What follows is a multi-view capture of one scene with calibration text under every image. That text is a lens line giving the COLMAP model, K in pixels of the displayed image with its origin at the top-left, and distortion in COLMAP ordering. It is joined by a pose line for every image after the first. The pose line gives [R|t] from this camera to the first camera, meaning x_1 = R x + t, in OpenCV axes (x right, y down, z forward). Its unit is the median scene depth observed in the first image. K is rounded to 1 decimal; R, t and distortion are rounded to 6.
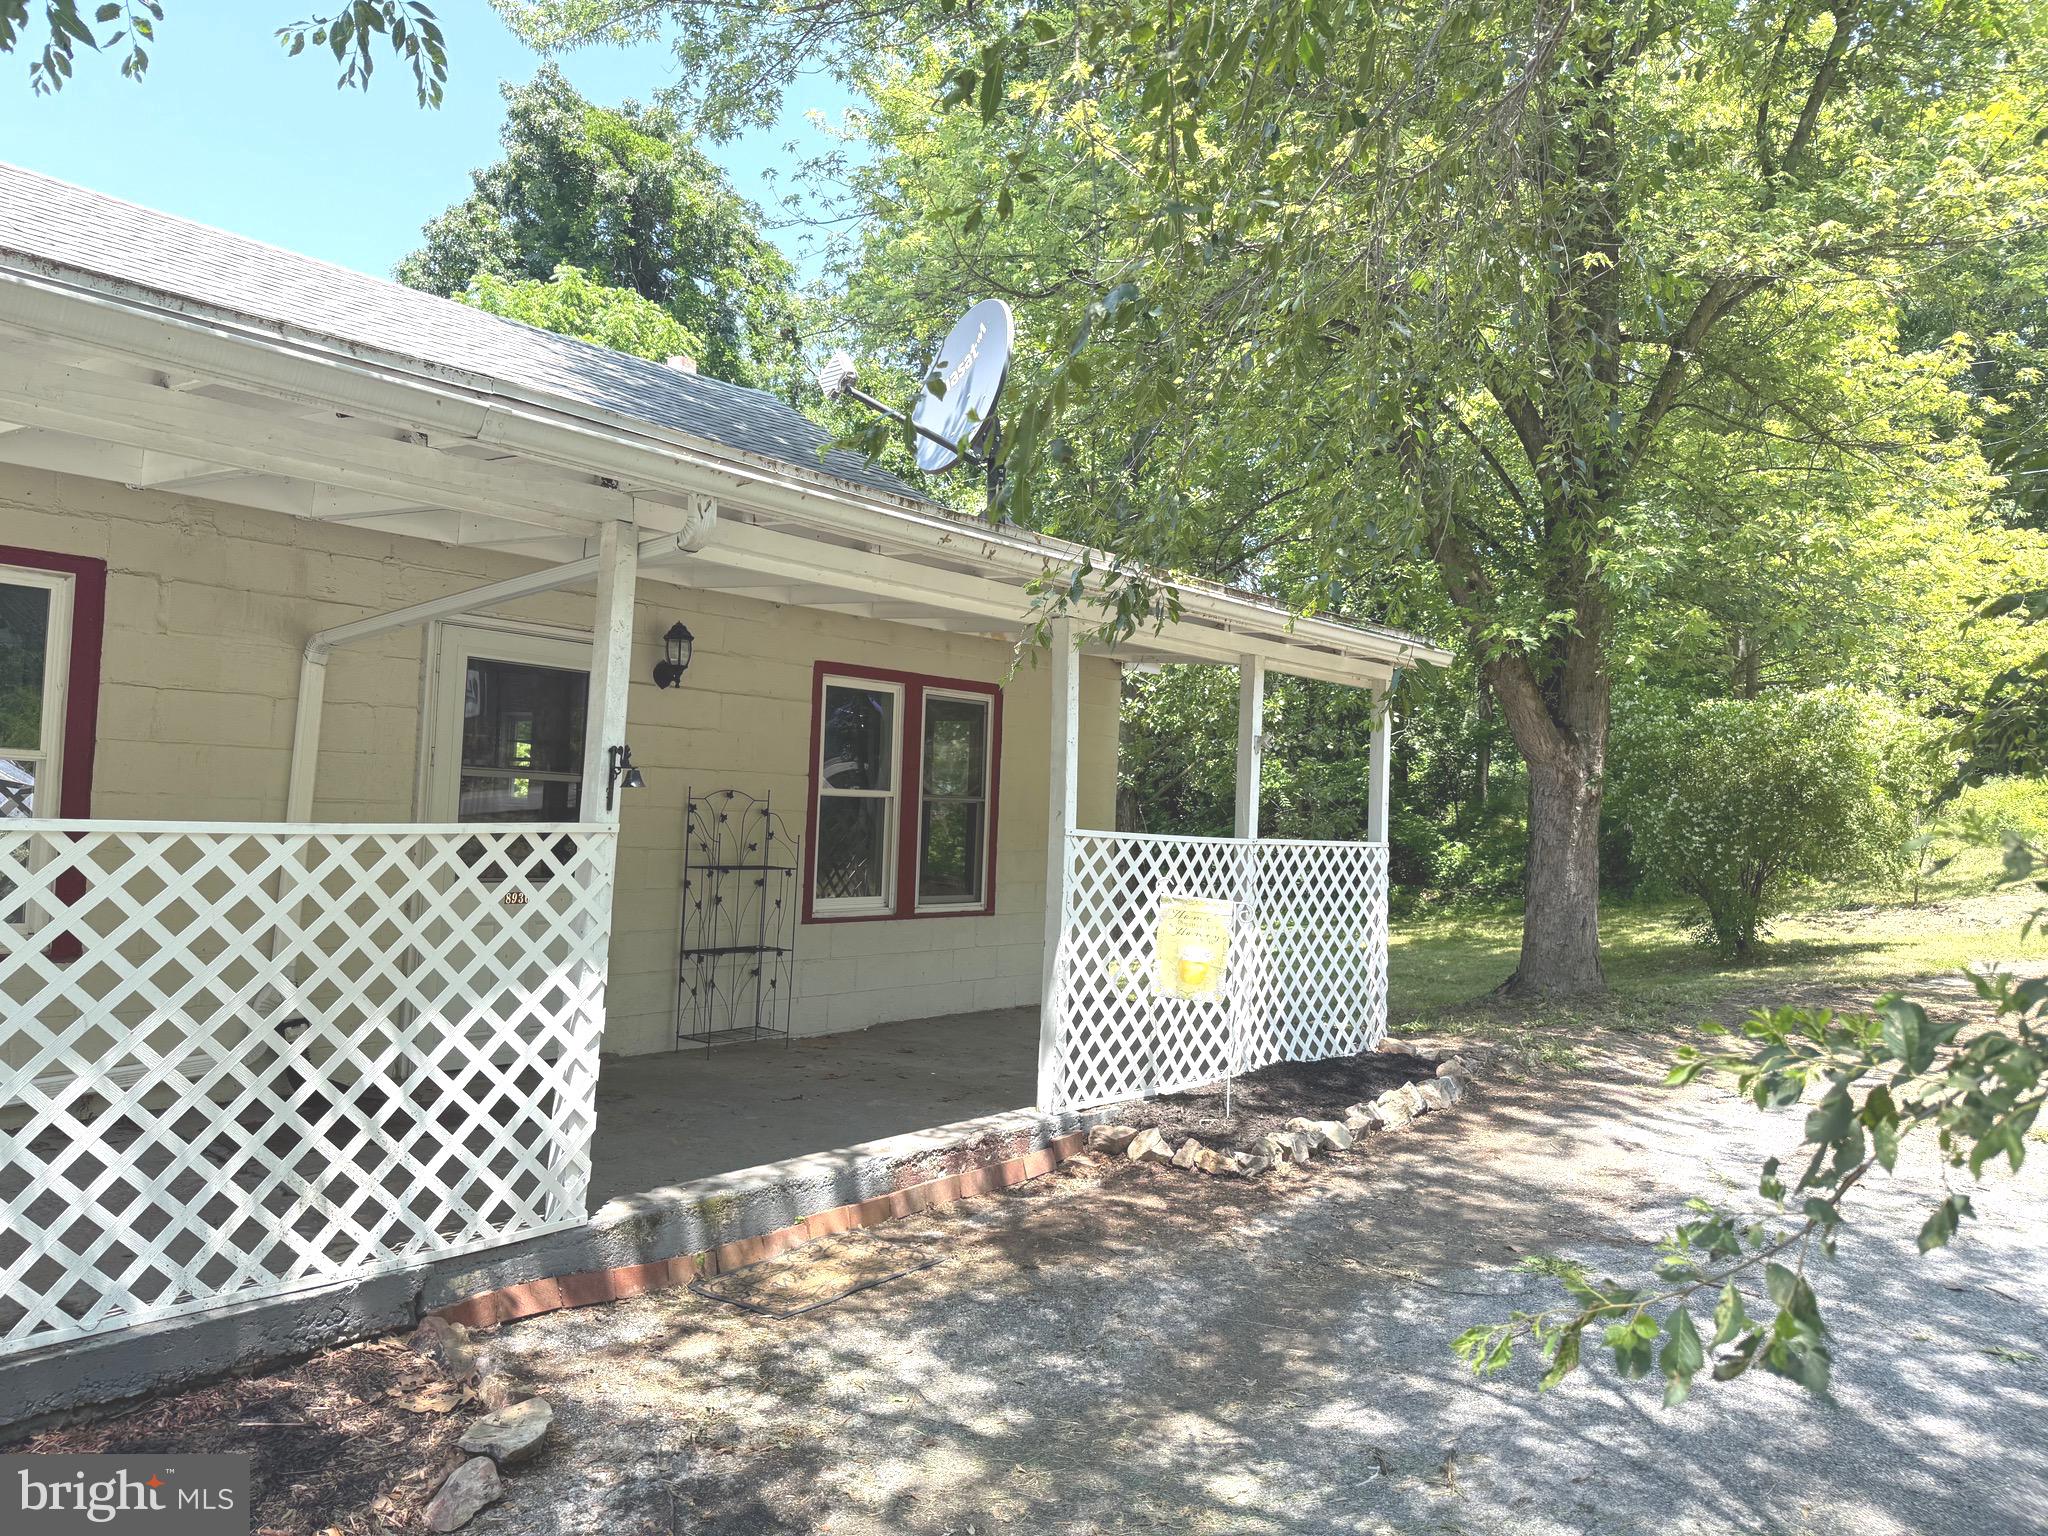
lens RADIAL K [[1430.3, 0, 1023.7], [0, 1430.3, 764.7], [0, 0, 1]] dist [0.049612, -0.057562]
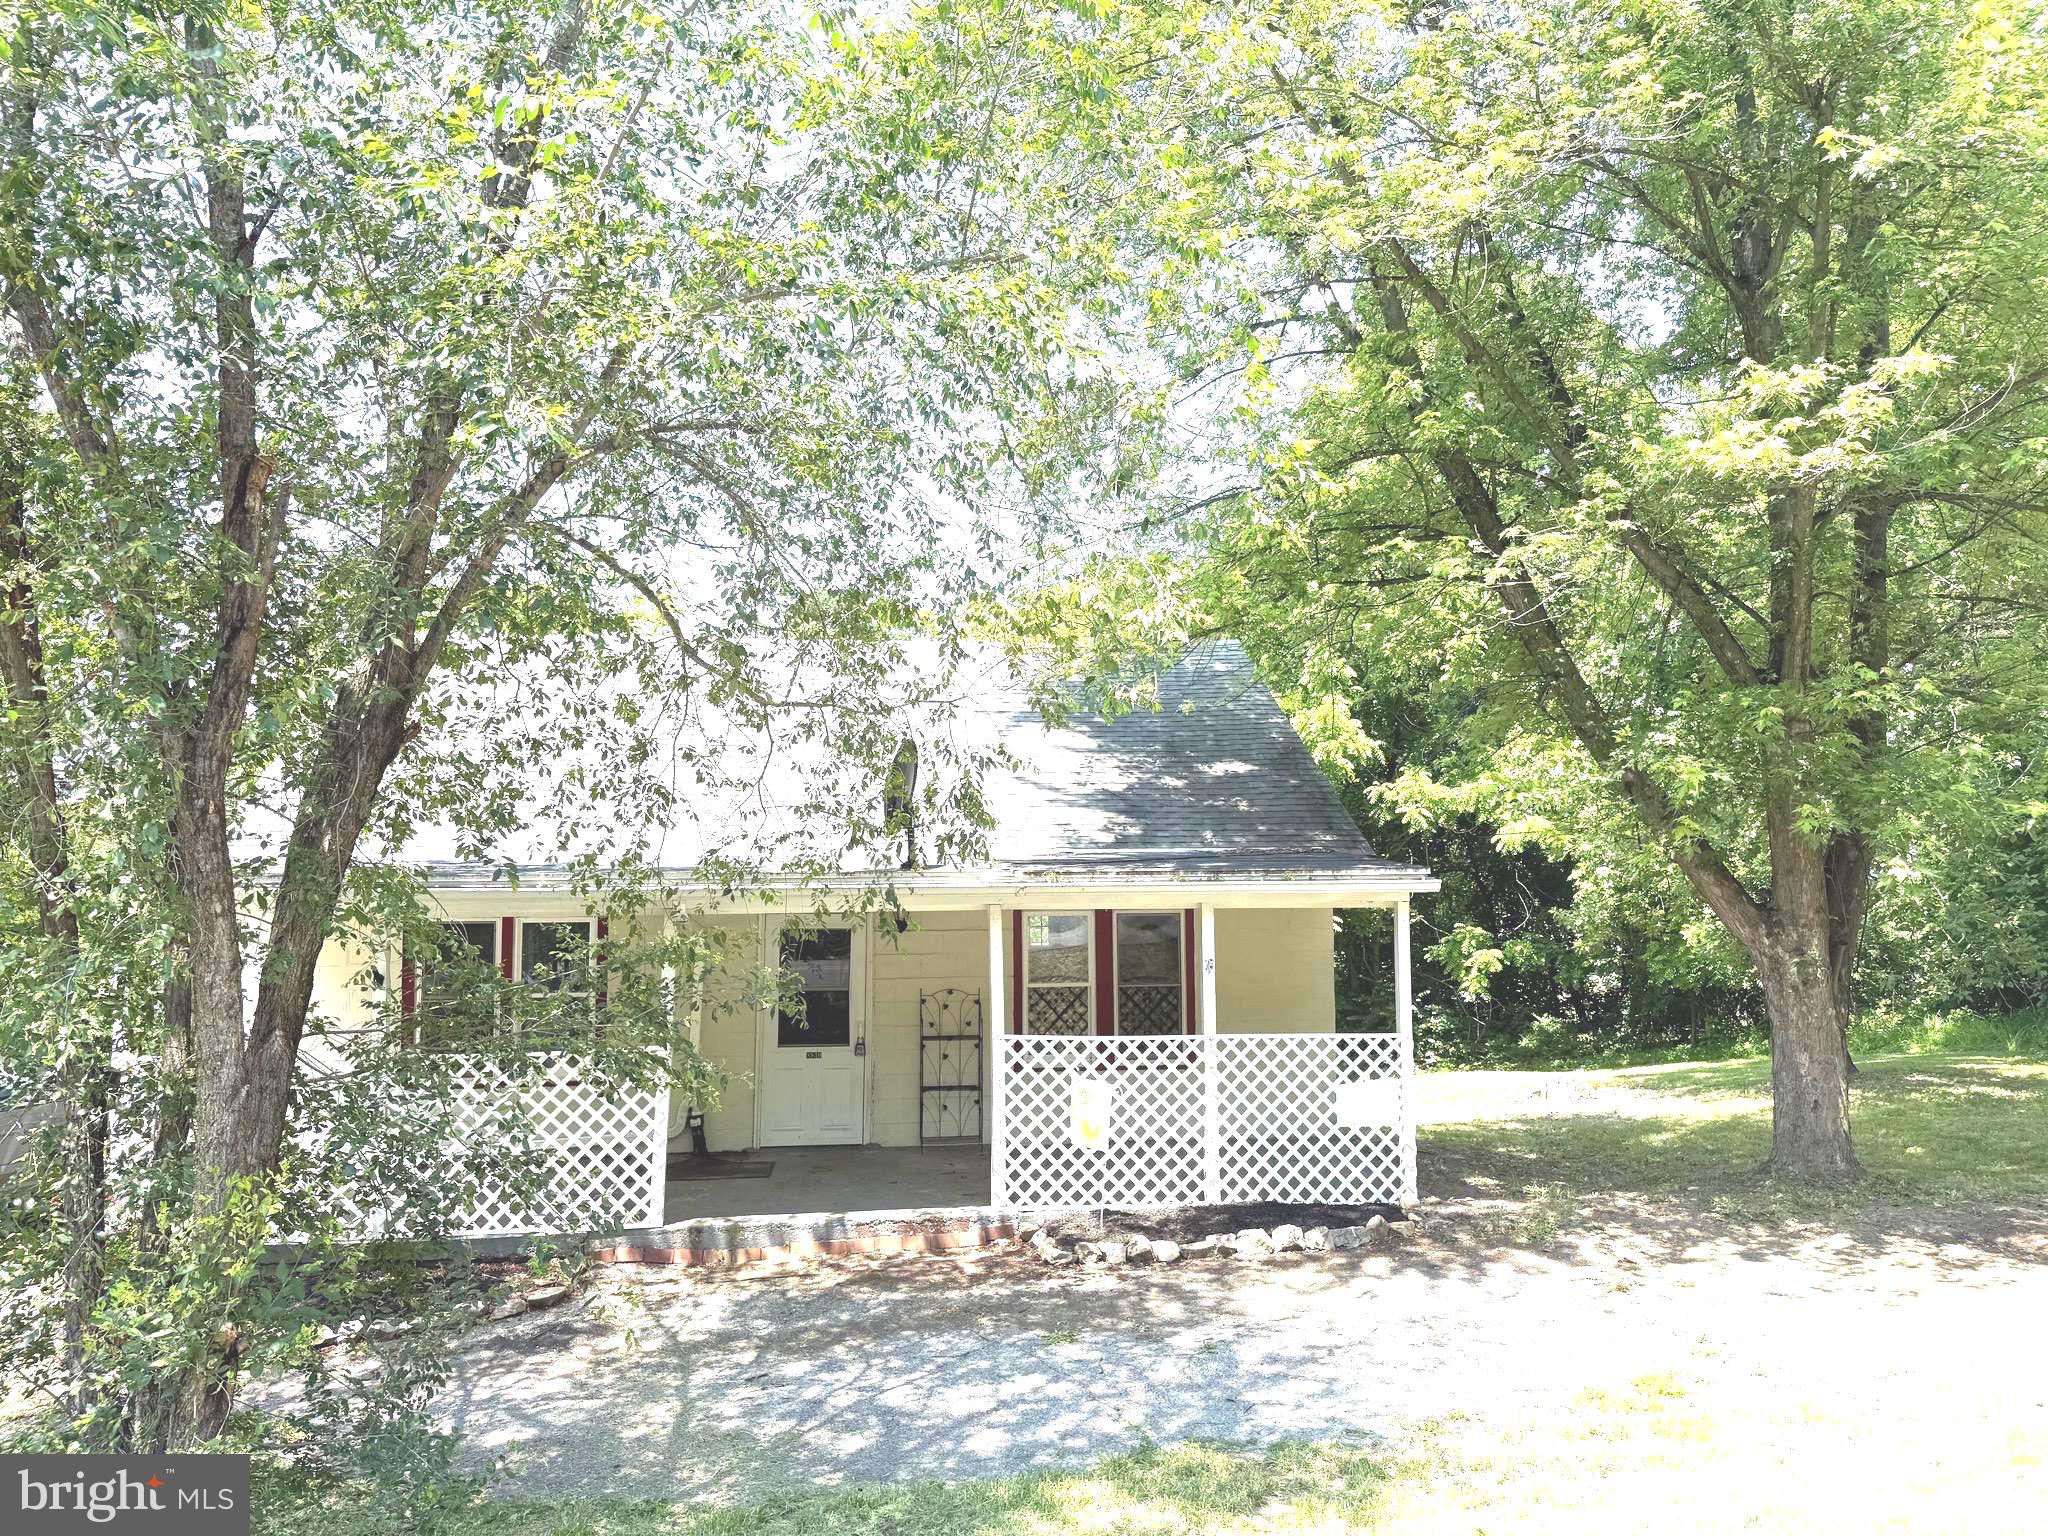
lens RADIAL K [[1430.3, 0, 1020.2], [0, 1430.3, 763.4], [0, 0, 1]] dist [0.049612, -0.057562]
pose [[0.745520, -0.080052, -0.661658, 1.110729], [0.050549, 0.996692, -0.063631, -0.151783], [0.664563, 0.013992, 0.747101, -0.198235]]
